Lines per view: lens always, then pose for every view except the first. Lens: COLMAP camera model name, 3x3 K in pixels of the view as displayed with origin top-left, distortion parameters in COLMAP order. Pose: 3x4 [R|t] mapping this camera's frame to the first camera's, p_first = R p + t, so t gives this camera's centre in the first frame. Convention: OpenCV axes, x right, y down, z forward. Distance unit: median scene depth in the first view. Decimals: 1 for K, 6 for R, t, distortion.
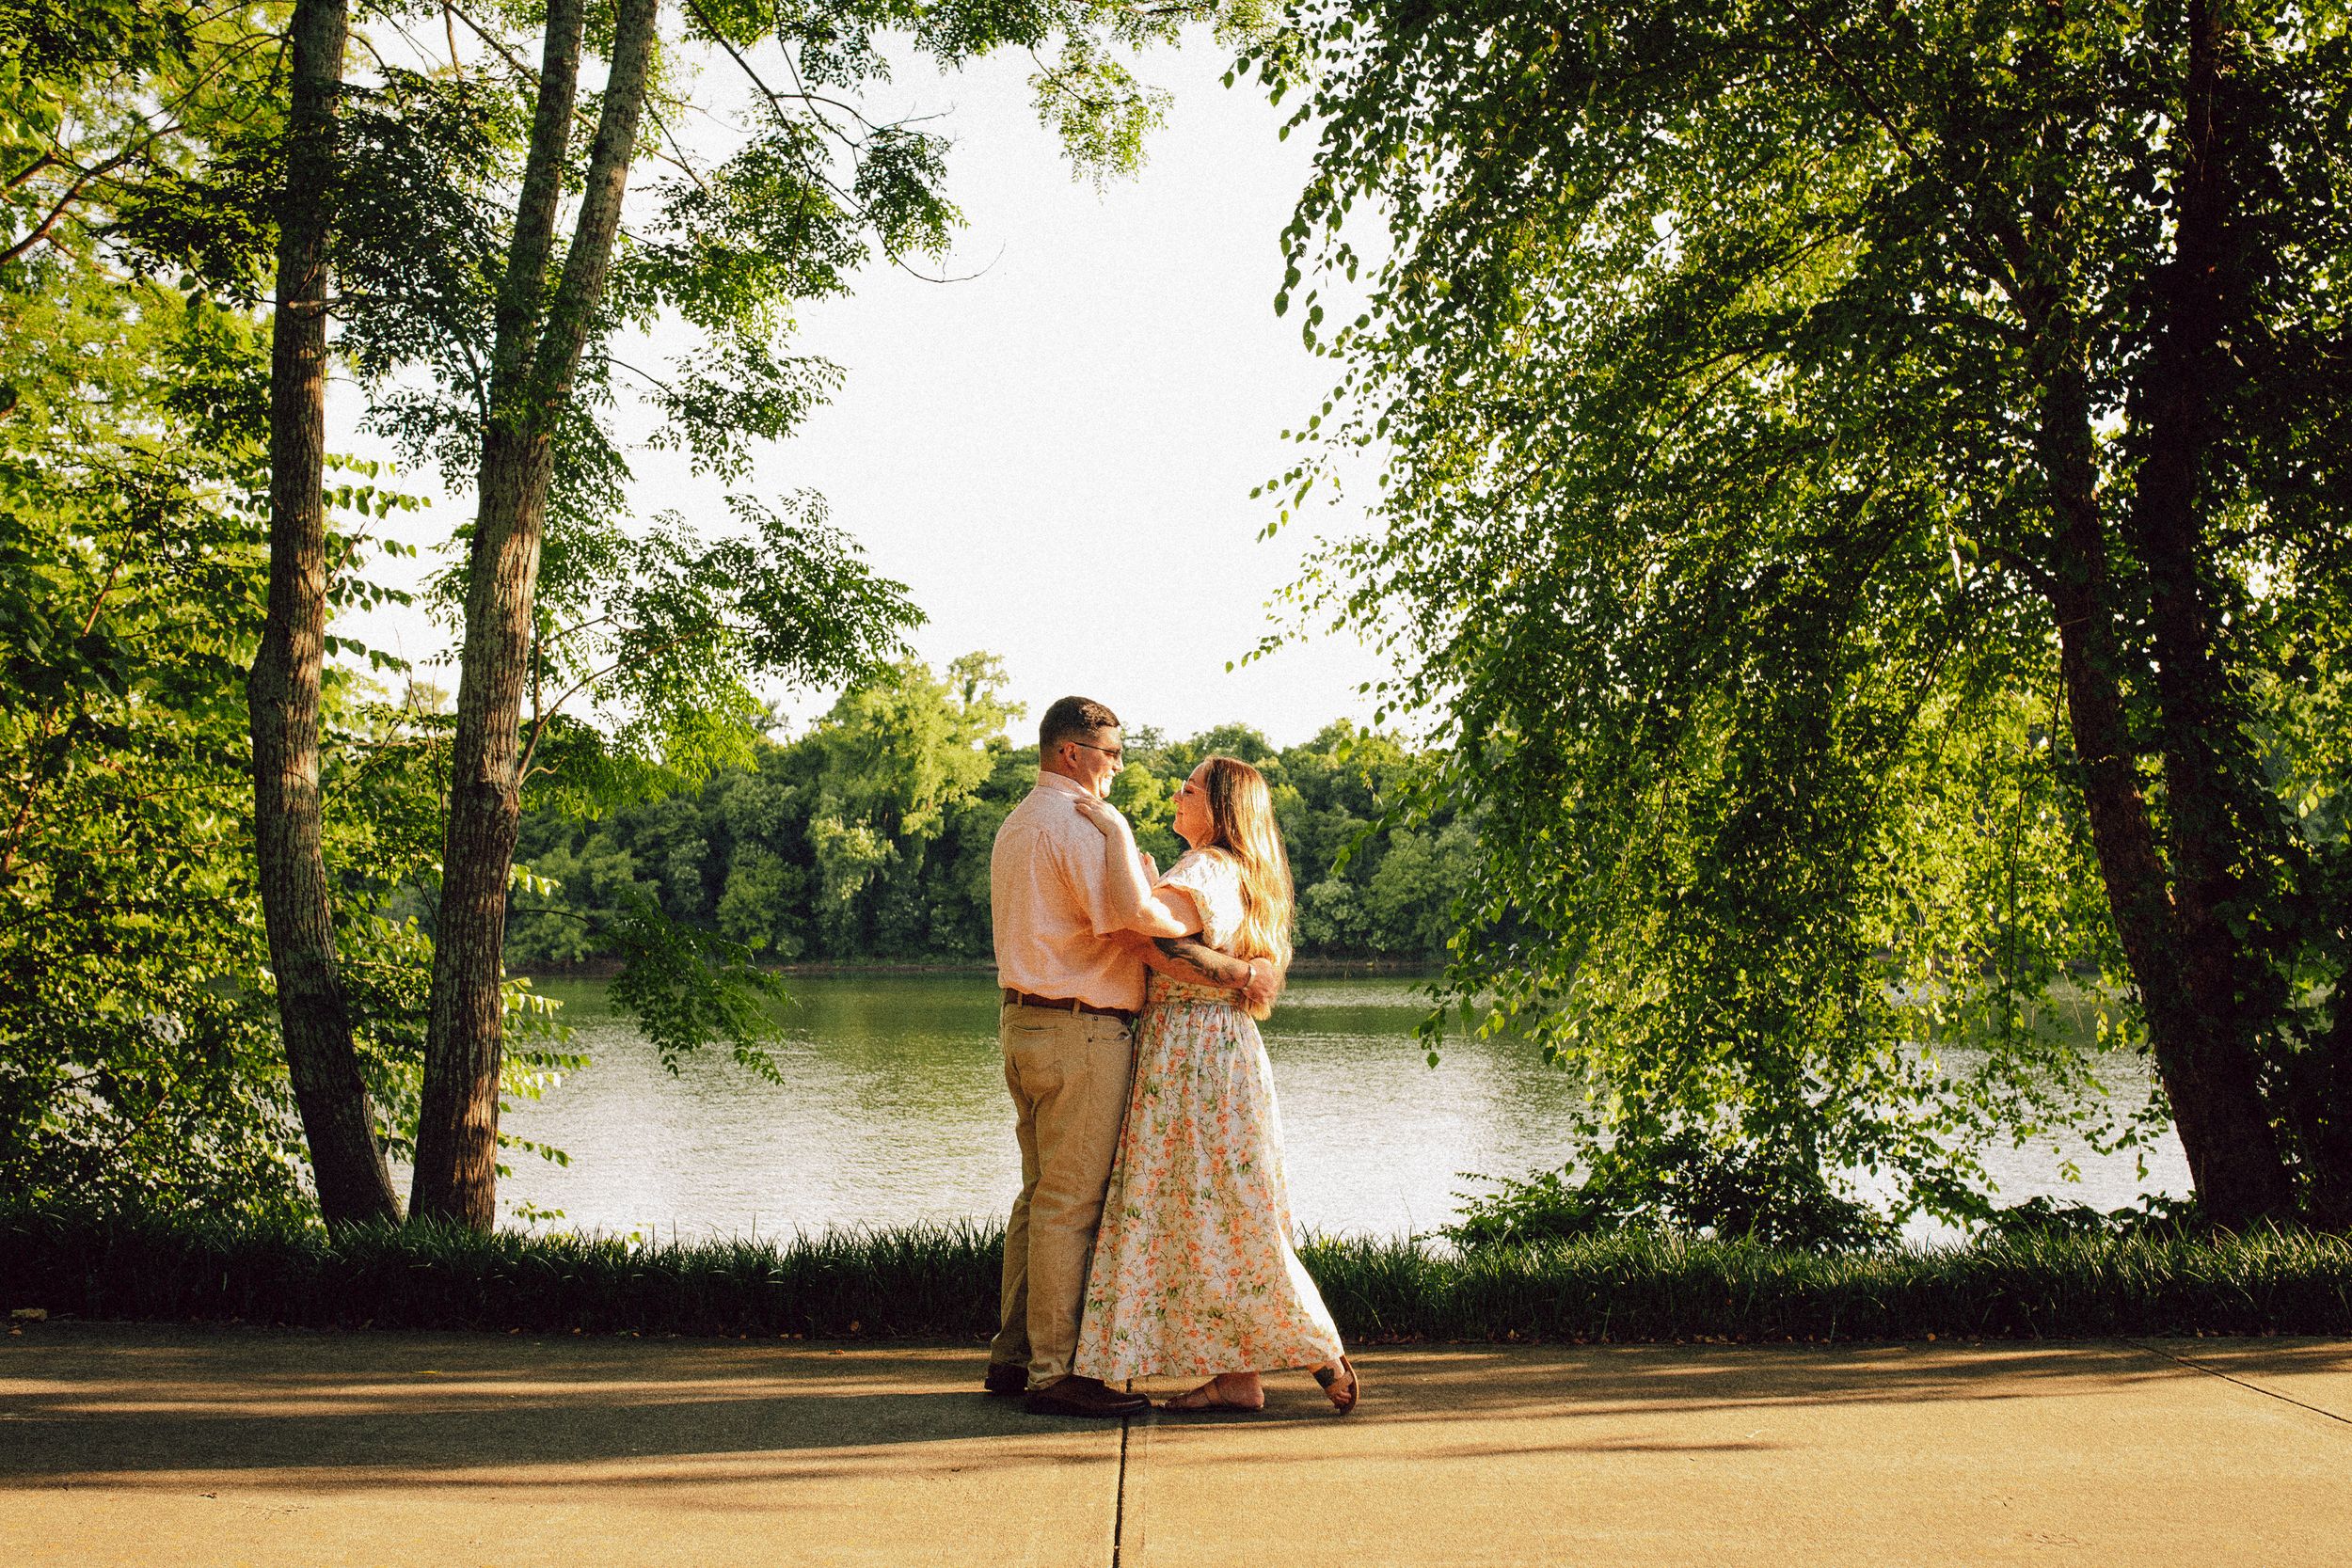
lens RADIAL K [[2234.4, 0, 1178.5], [0, 2234.4, 783.3], [0, 0, 1]] dist [-0.057524, 0.086004]
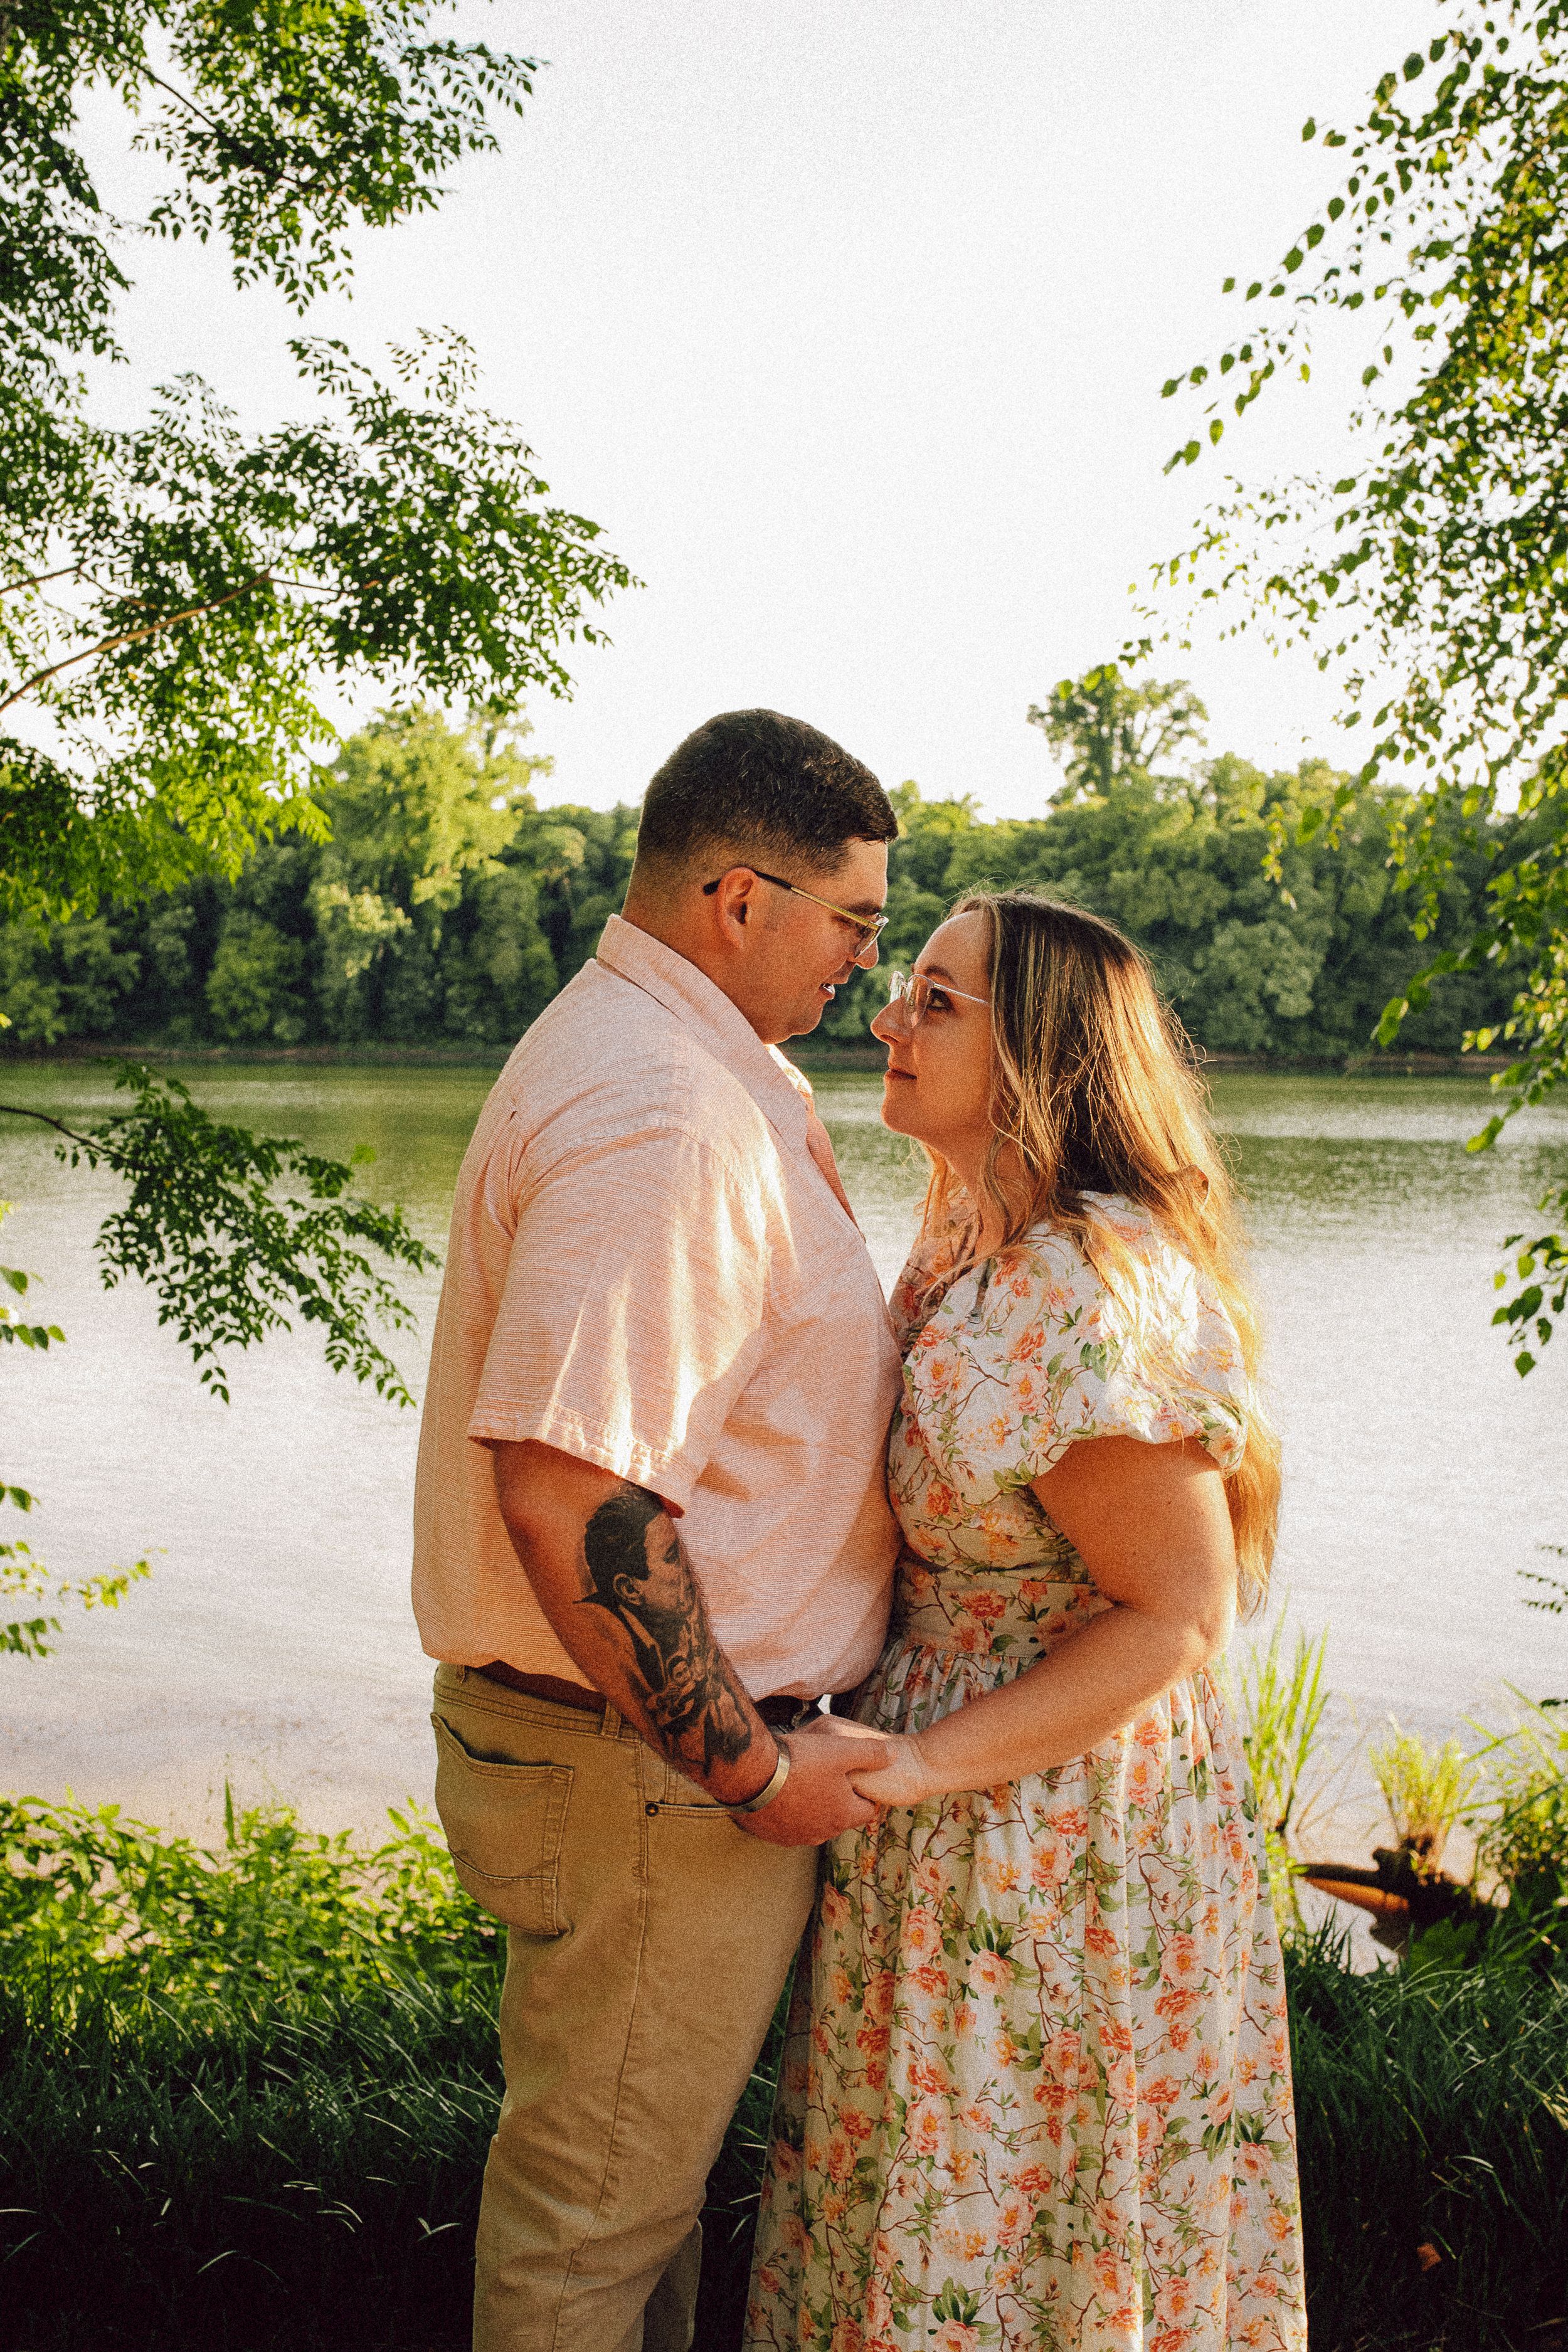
lens RADIAL K [[2431.7, 0, 800.6], [0, 2431.7, 1186.1], [0, 0, 1]] dist [-0.037260, 0.020577]
pose [[0.999202, 0.011789, 0.038150, -0.090538], [-0.016893, 0.990514, 0.136371, -0.004969], [-0.036180, -0.136906, 0.989923, 0.346246]]
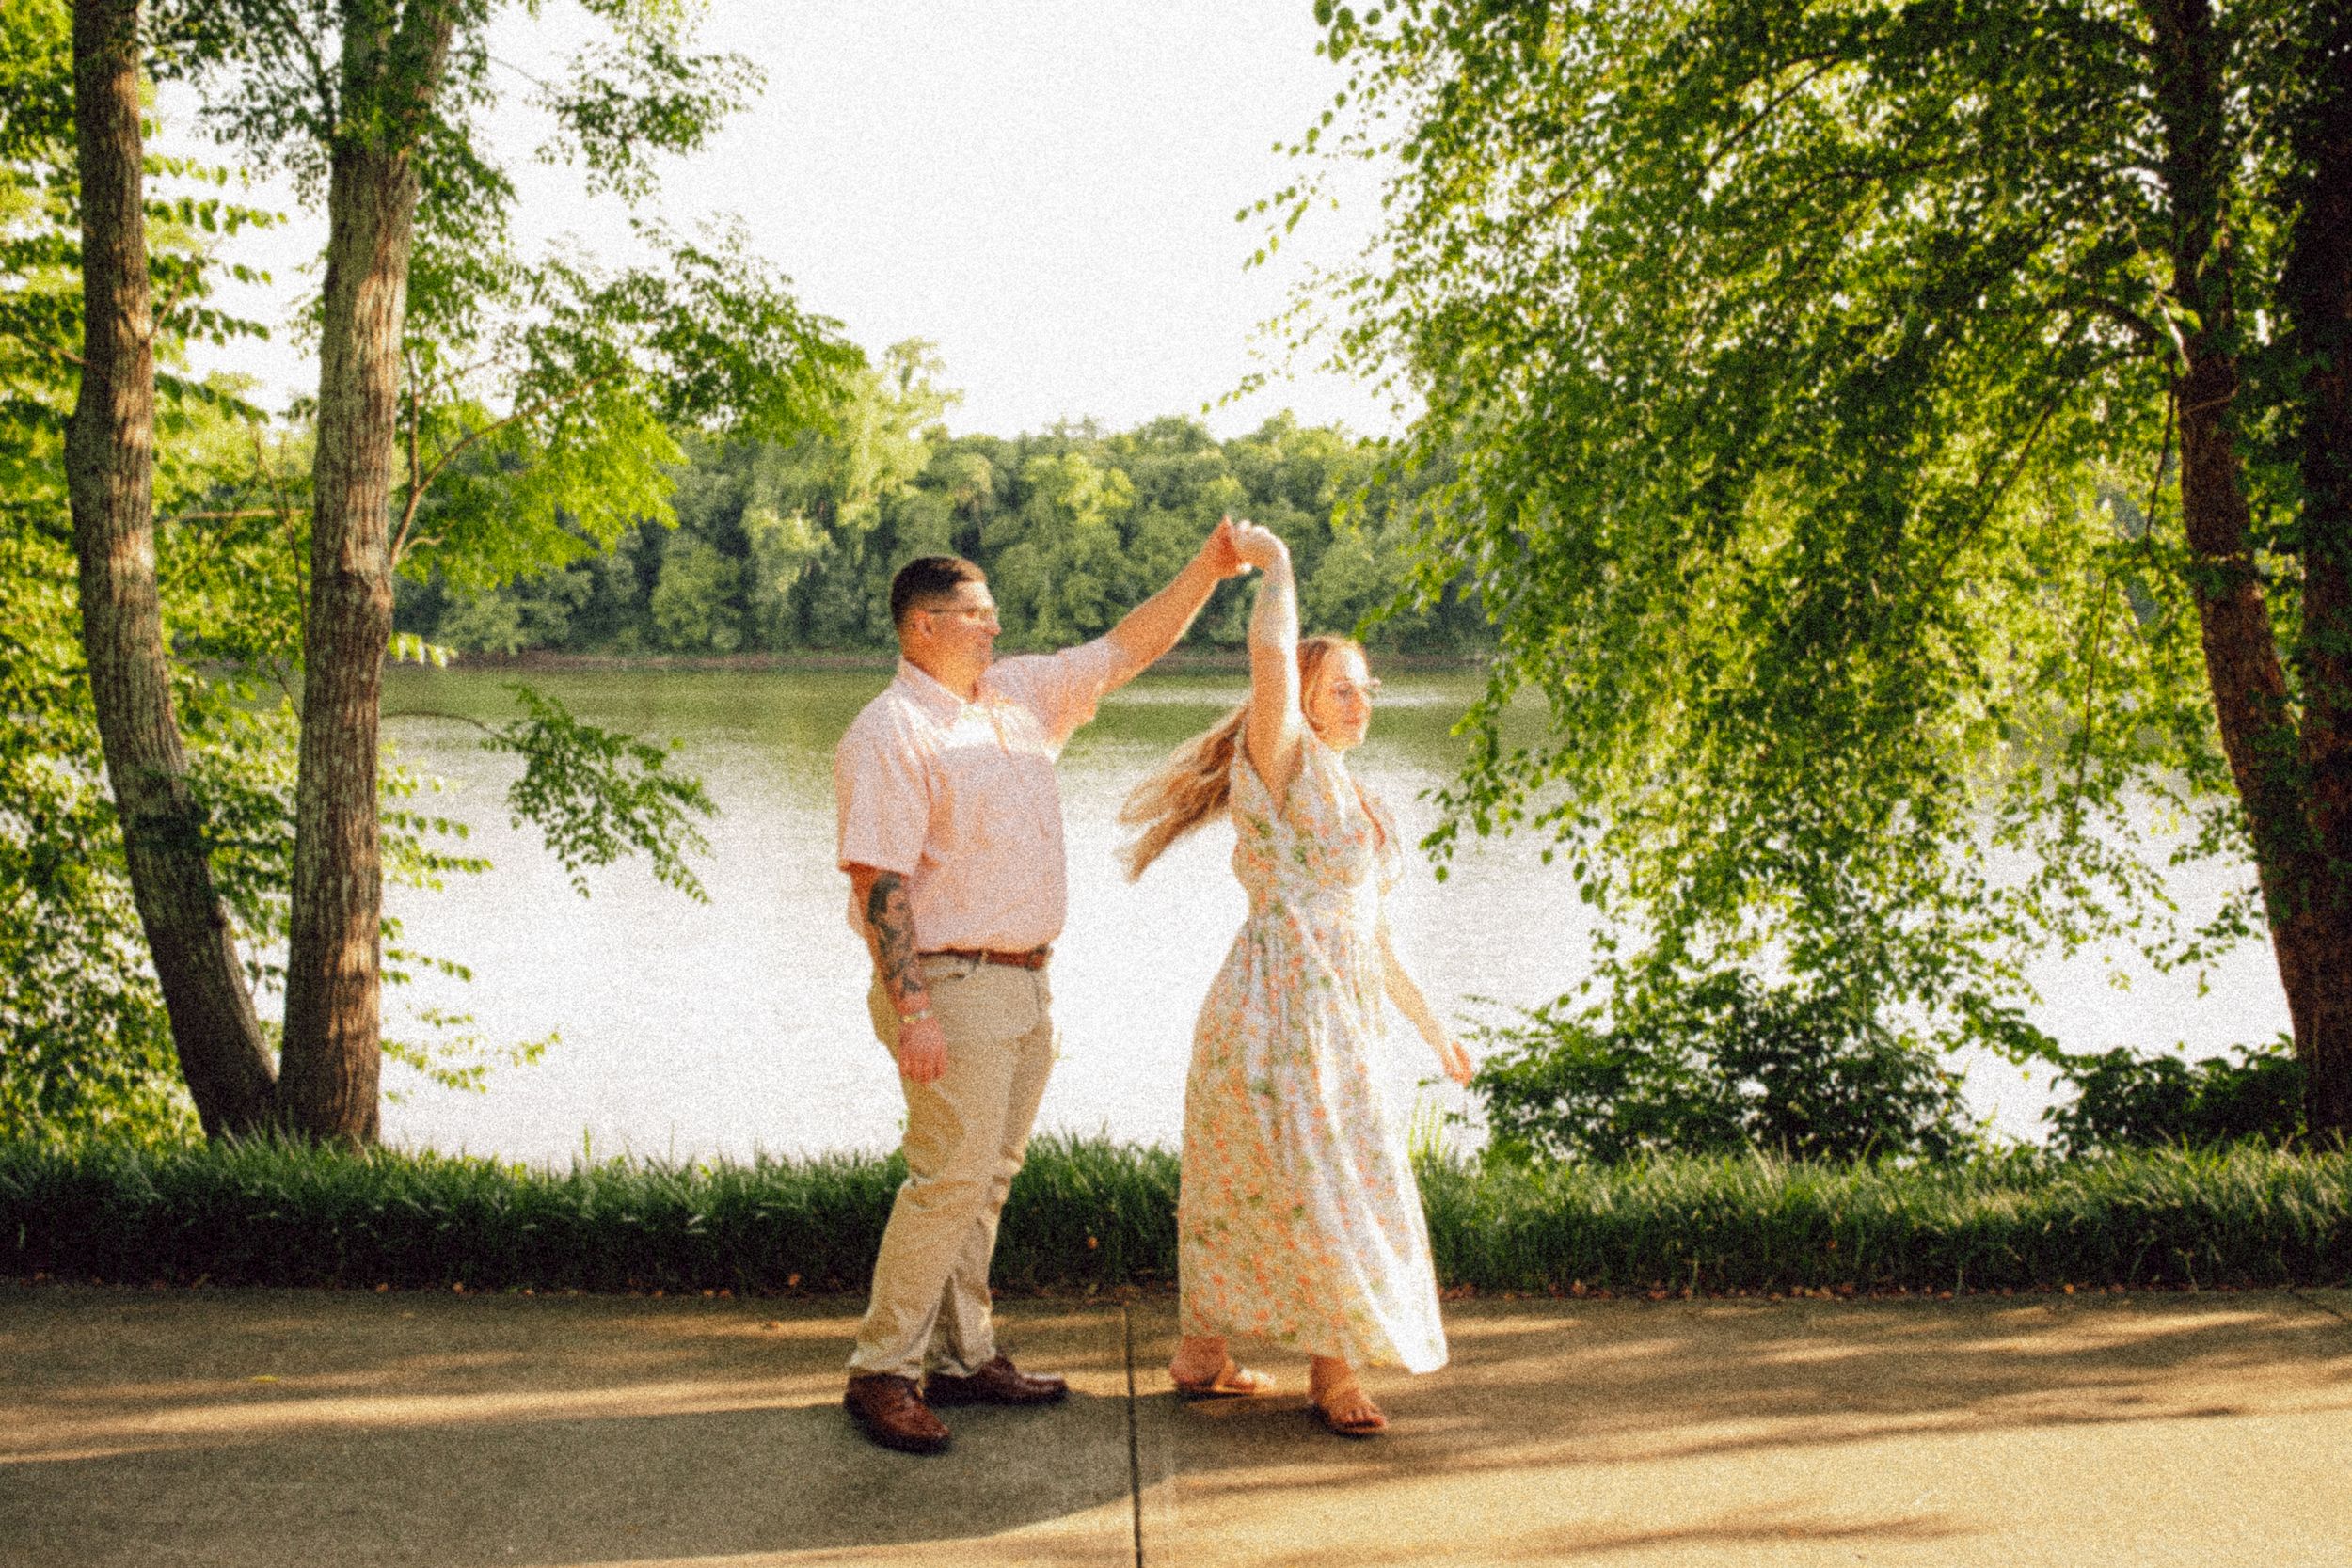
lens RADIAL K [[2234.4, 0, 1178.5], [0, 2234.4, 783.3], [0, 0, 1]] dist [-0.057524, 0.086004]
pose [[0.999606, 0.003879, 0.027803, -0.014301], [-0.007703, 0.990297, 0.138757, -0.031767], [-0.026995, -0.138916, 0.989936, 0.110801]]
